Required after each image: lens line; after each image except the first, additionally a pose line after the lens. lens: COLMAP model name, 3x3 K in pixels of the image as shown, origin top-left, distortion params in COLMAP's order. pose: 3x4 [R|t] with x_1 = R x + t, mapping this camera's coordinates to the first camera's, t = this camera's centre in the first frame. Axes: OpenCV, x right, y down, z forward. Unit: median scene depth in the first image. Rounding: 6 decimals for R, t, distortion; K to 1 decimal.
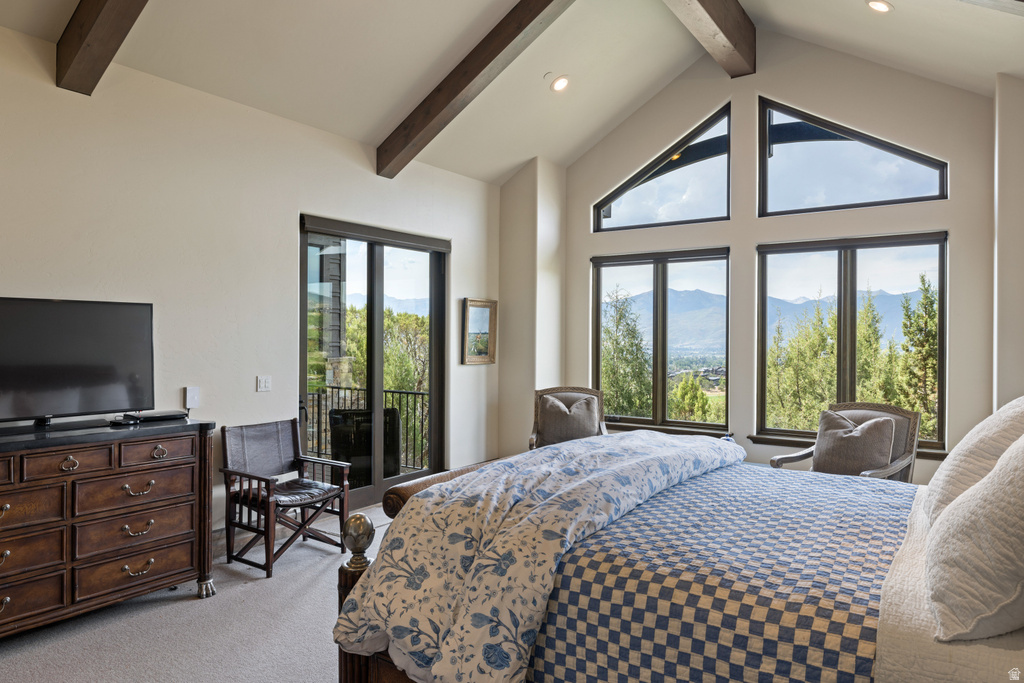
lens RADIAL K [[664.3, 0, 508.4], [0, 664.3, 337.2], [0, 0, 1]] dist [-0.000884, 0.000505]
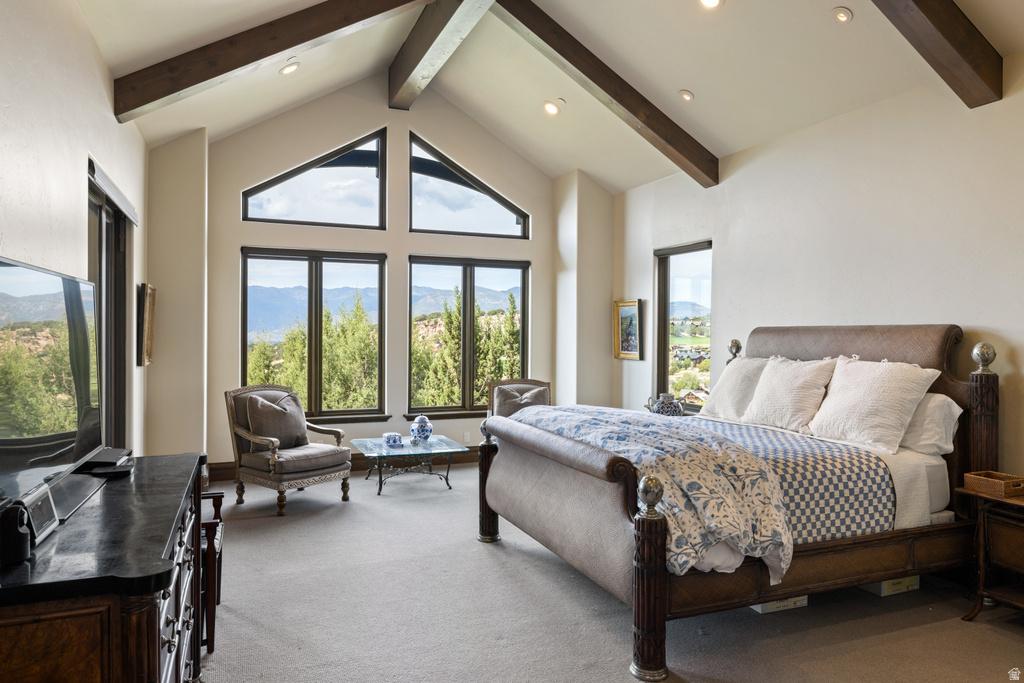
lens RADIAL K [[664.3, 0, 508.4], [0, 664.3, 341.6], [0, 0, 1]] dist [-0.000884, 0.000505]
pose [[0.539022, -0.014423, 0.842168, -0.519205], [-0.002296, 0.999825, 0.018593, -0.005495], [-0.842288, -0.011956, 0.538895, 0.195829]]
